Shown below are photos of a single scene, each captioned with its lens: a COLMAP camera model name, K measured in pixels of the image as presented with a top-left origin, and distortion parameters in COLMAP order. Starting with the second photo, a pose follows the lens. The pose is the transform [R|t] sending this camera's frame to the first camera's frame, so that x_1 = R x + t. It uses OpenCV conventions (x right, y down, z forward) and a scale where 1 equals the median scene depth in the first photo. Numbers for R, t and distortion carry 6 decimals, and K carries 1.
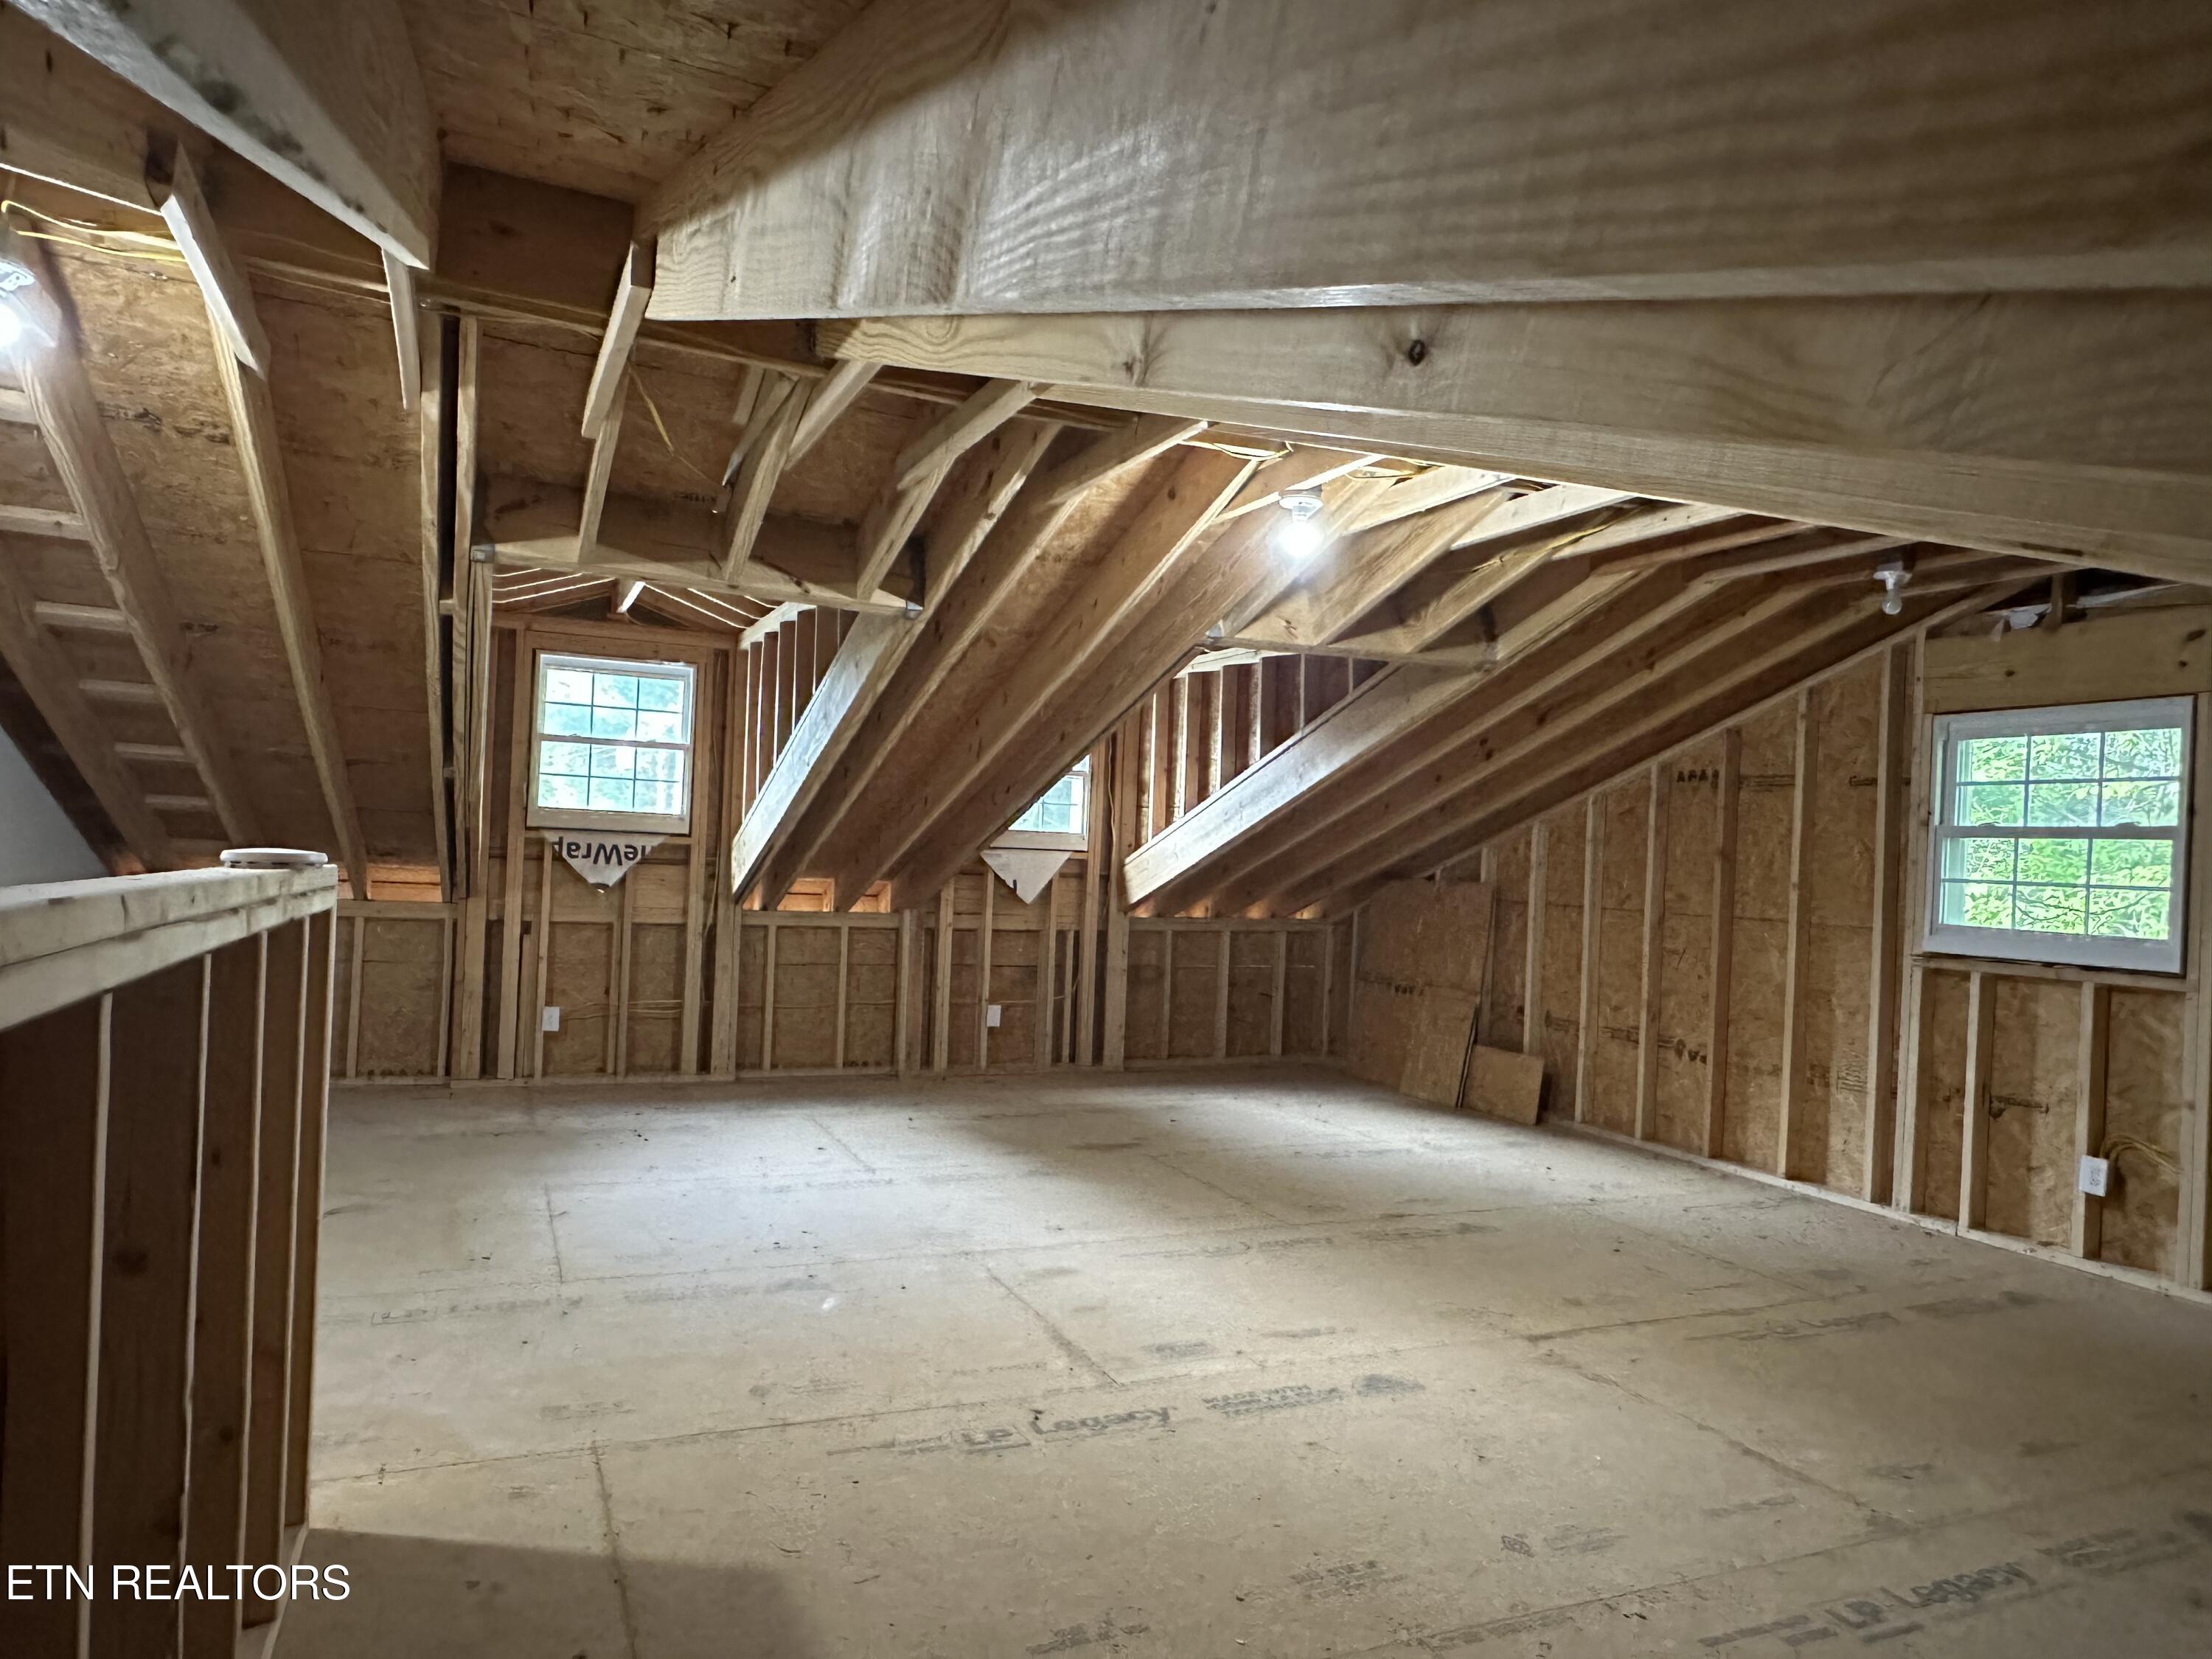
lens RADIAL K [[1446.6, 0, 1100.1], [0, 1446.6, 844.8], [0, 0, 1]] dist [0.004489, -0.000624]
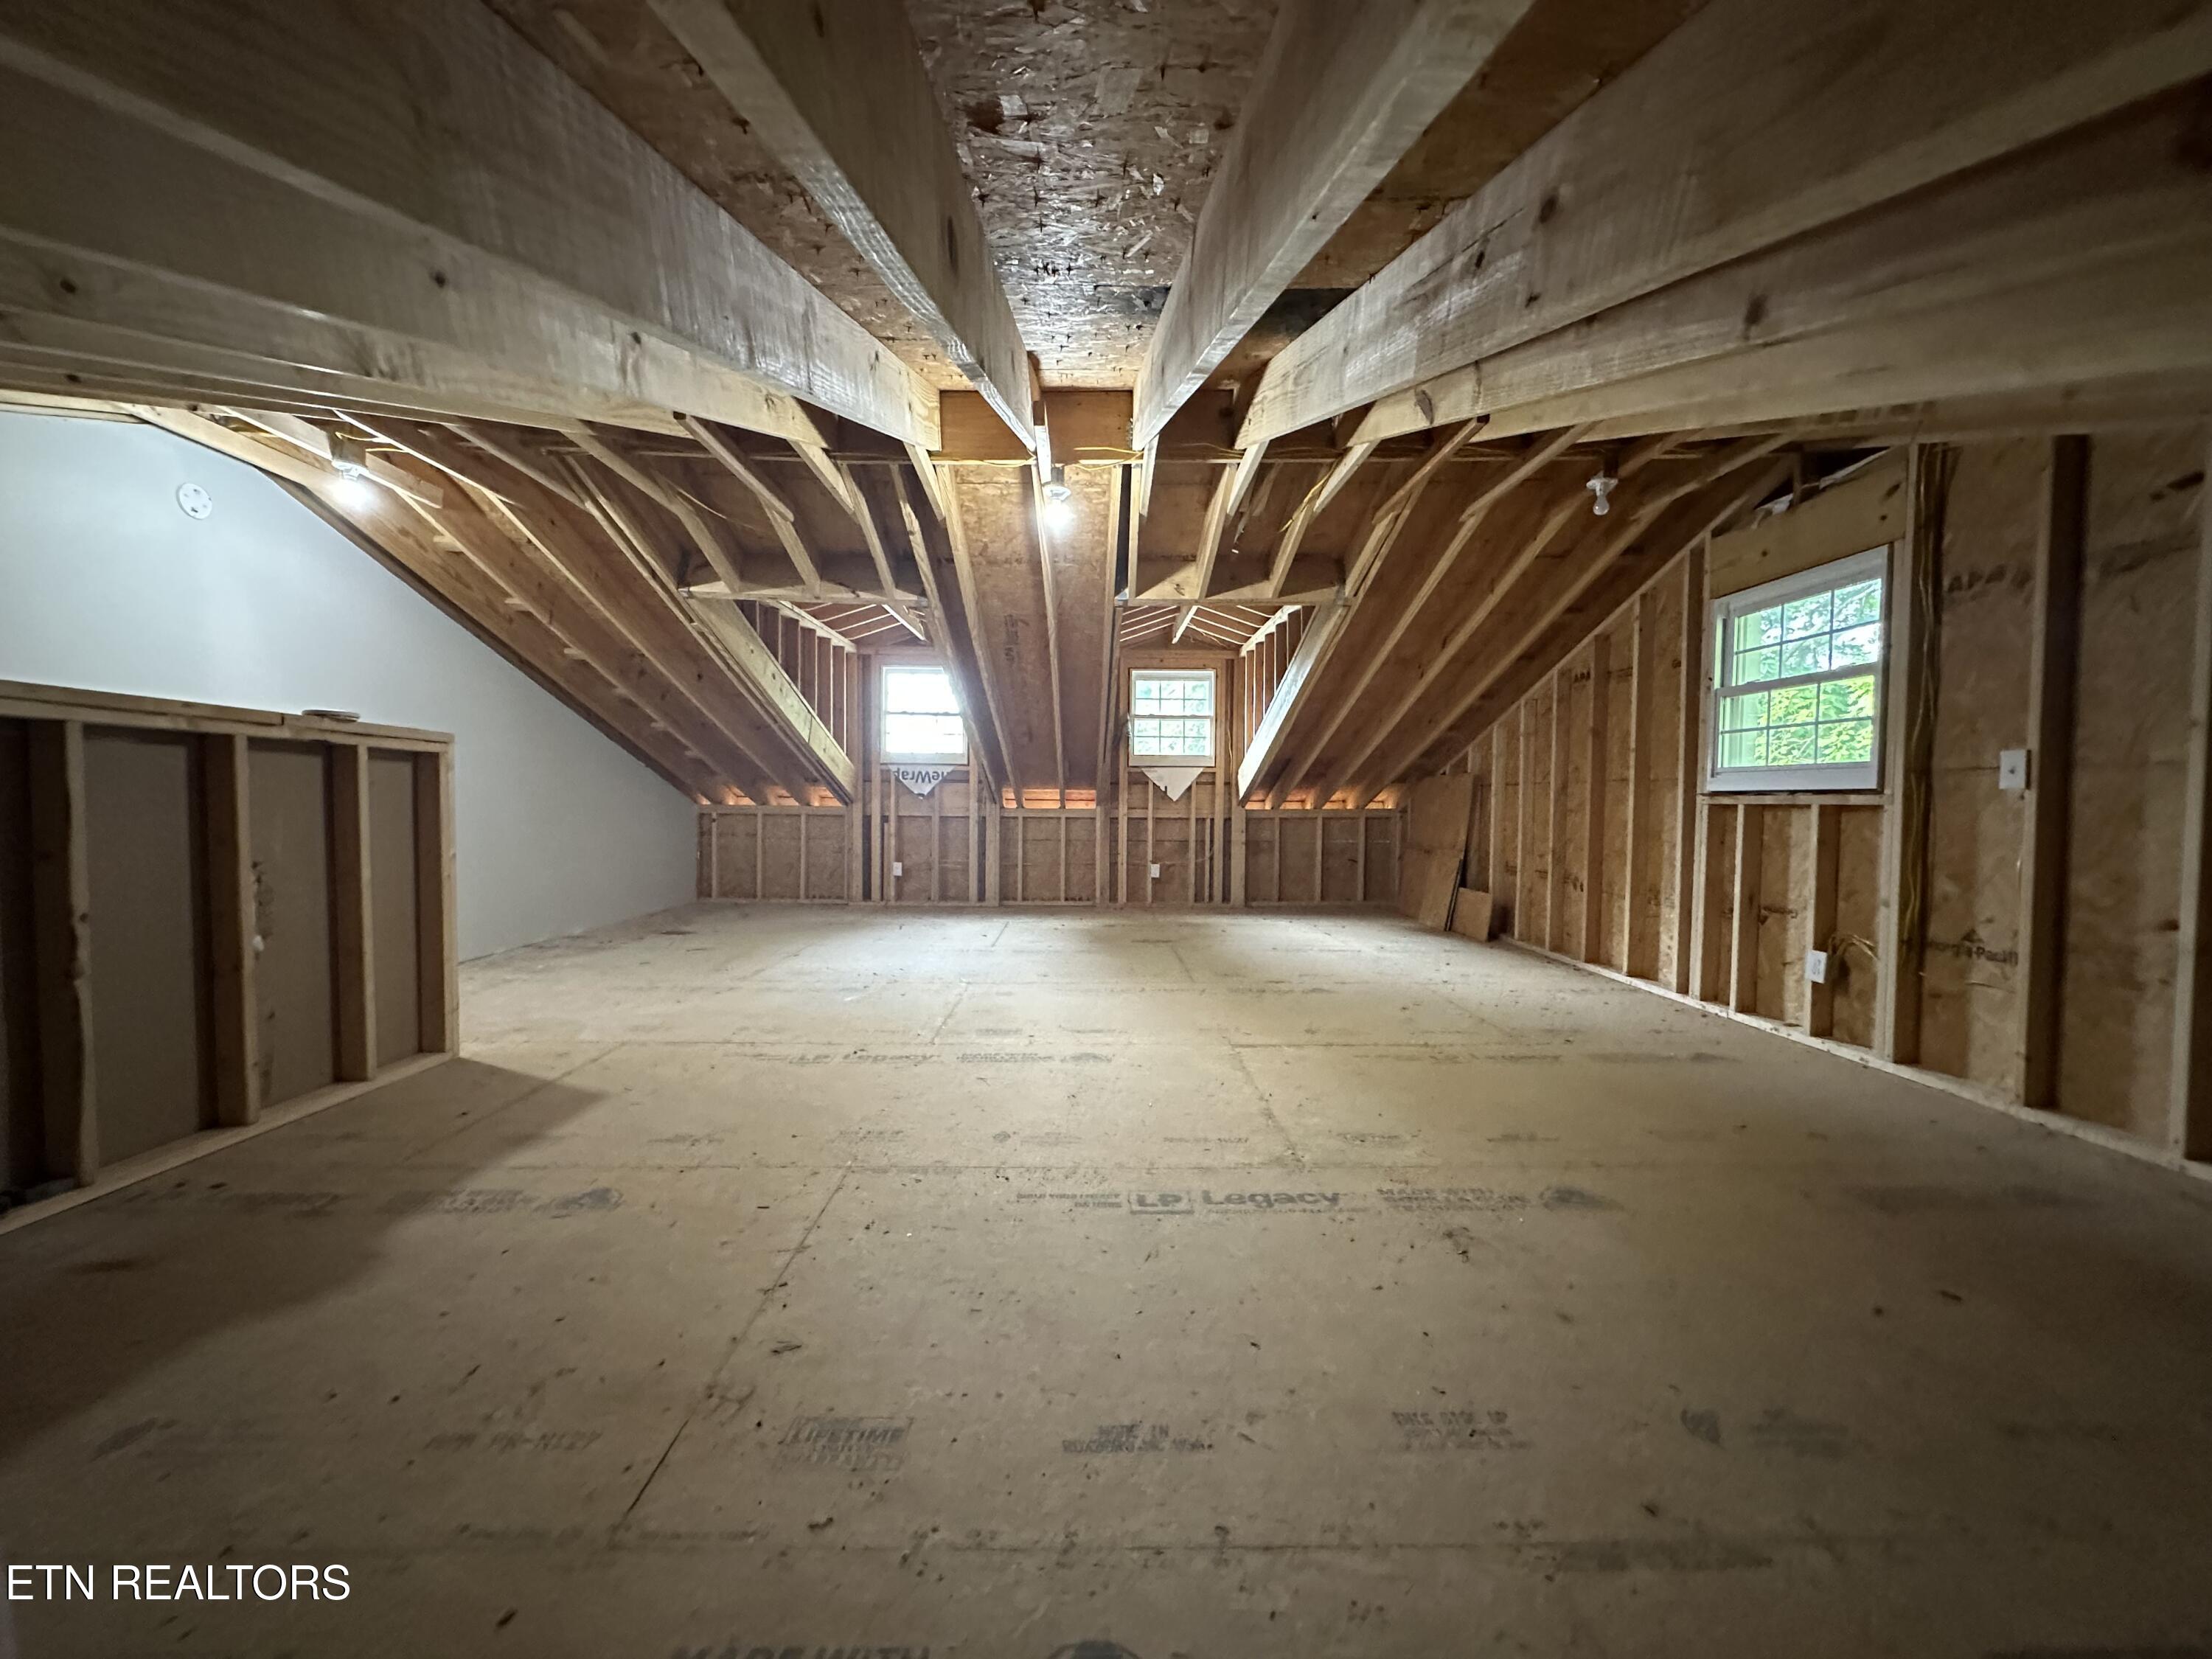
lens RADIAL K [[886.1, 0, 1106.0], [0, 886.1, 829.5], [0, 0, 1]] dist [-0.000072, 0.000166]
pose [[0.926206, -0.021702, -0.376393, 0.298312], [0.033047, 0.999173, 0.023709, 0.056589], [0.375567, -0.034398, 0.926157, 0.079645]]
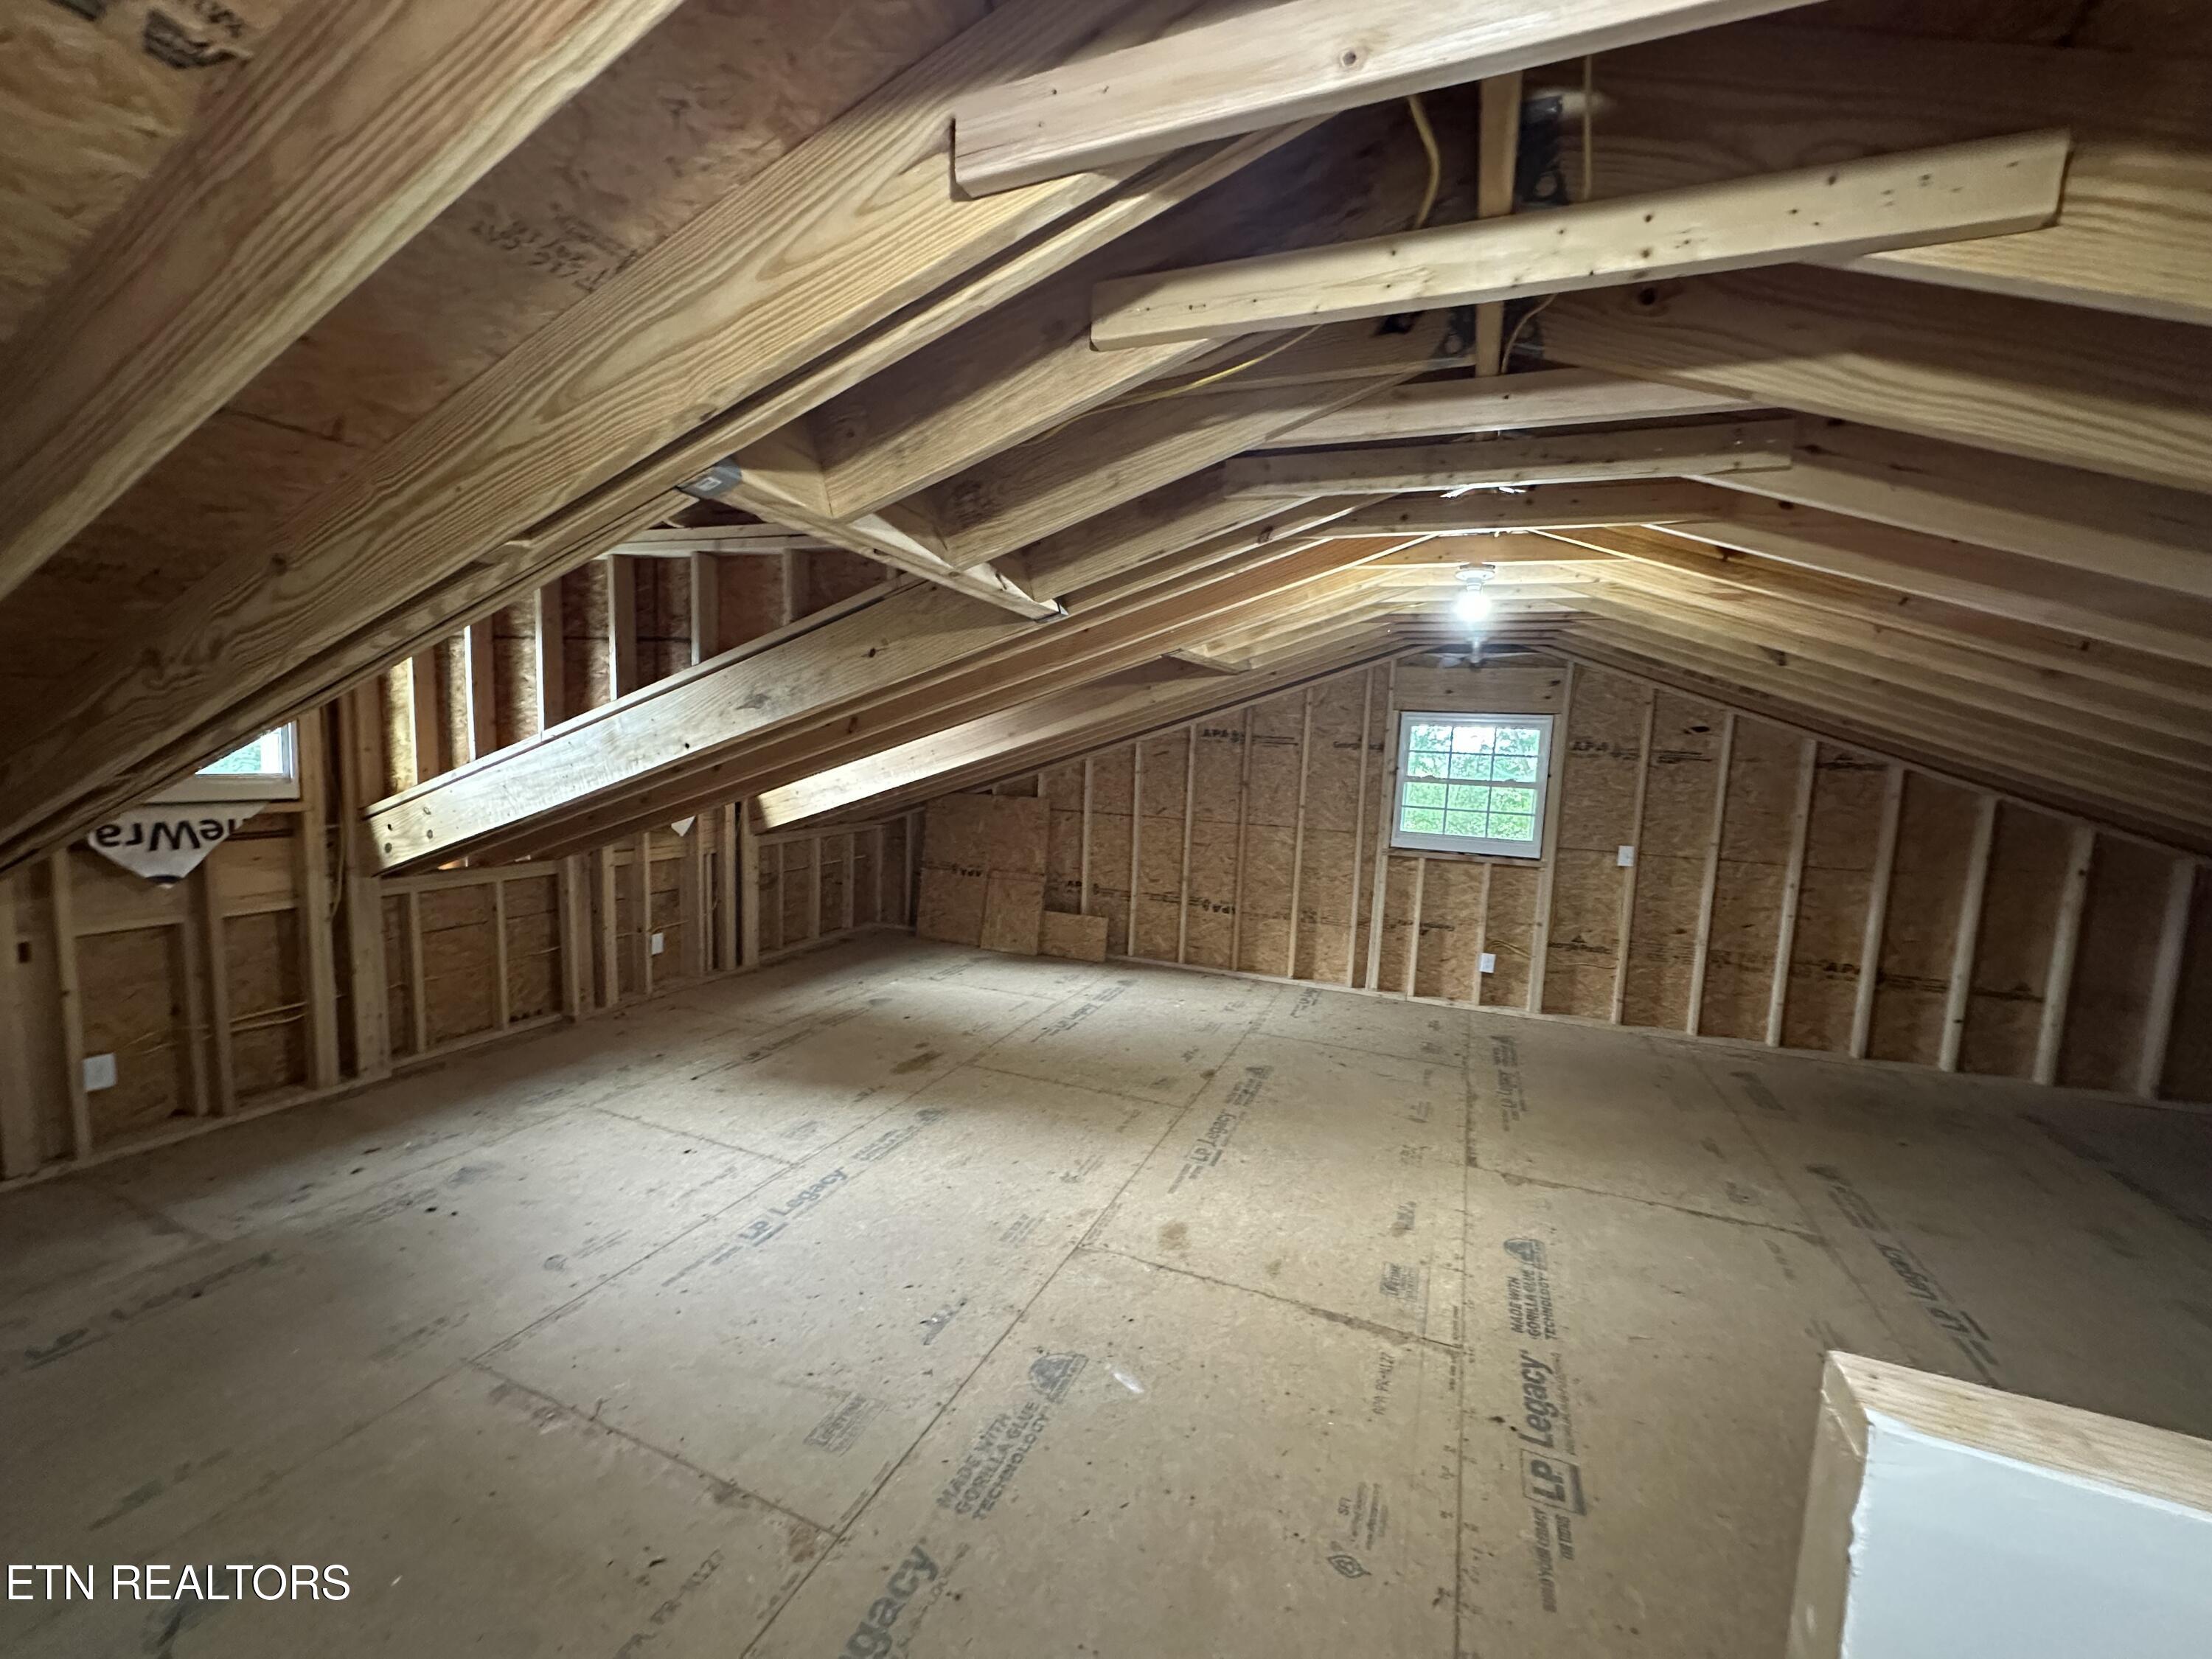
lens RADIAL K [[886.1, 0, 1106.0], [0, 886.1, 829.5], [0, 0, 1]] dist [-0.000072, 0.000166]
pose [[0.719504, -0.083660, 0.689431, -0.334273], [-0.013714, 0.990813, 0.134544, -0.068928], [-0.694353, -0.106260, 0.711747, 0.377255]]
